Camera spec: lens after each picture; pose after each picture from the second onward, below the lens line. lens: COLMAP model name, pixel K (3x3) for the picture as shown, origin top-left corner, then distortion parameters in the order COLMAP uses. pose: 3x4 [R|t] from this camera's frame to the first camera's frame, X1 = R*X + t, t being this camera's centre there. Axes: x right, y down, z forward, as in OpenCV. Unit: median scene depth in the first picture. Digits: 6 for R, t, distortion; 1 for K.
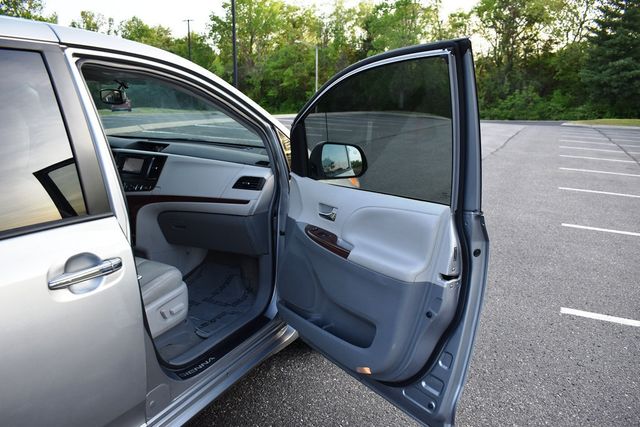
lens RADIAL K [[496.7, 0, 320.0], [0, 496.7, 213.5], [0, 0, 1]] dist [-0.097337, 0.009960]
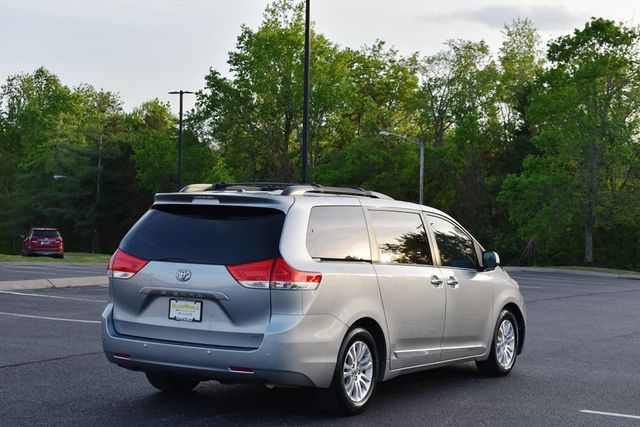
lens RADIAL K [[1159.9, 0, 320.0], [0, 1159.9, 213.5], [0, 0, 1]] dist [0.024726, -0.003852]
pose [[0.996895, 0.012502, -0.077746, -0.017199], [-0.031780, 0.967217, -0.251954, 0.037925], [0.072047, 0.253643, 0.964611, -0.149153]]
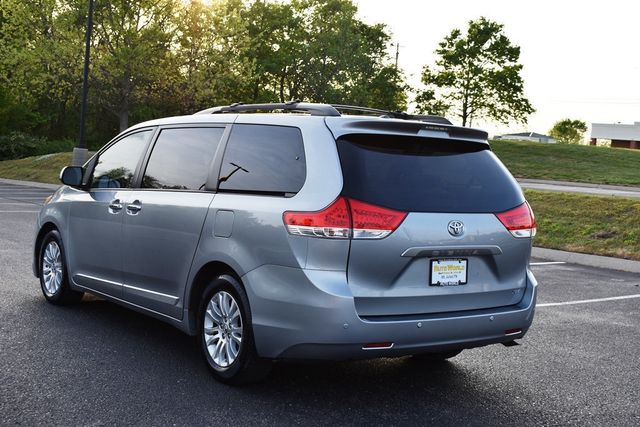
lens RADIAL K [[900.6, 0, 320.0], [0, 900.6, 213.5], [0, 0, 1]] dist [-0.017944, -0.008418]
pose [[0.453173, -0.050349, 0.889999, -0.135816], [0.177668, 0.983474, -0.034828, 0.007238], [-0.873538, 0.173908, 0.454630, -0.032170]]
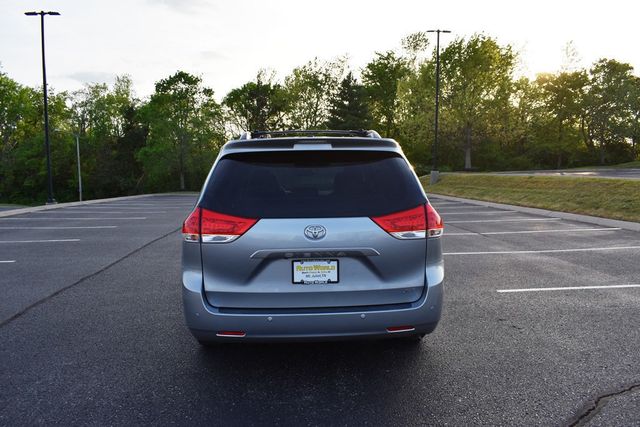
lens RADIAL K [[496.7, 0, 320.0], [0, 496.7, 213.5], [0, 0, 1]] dist [-0.097337, 0.009960]
pose [[0.867719, -0.075923, 0.491223, -0.073424], [0.154637, 0.980457, -0.121619, 0.012817], [-0.472390, 0.181493, 0.862501, -0.050559]]
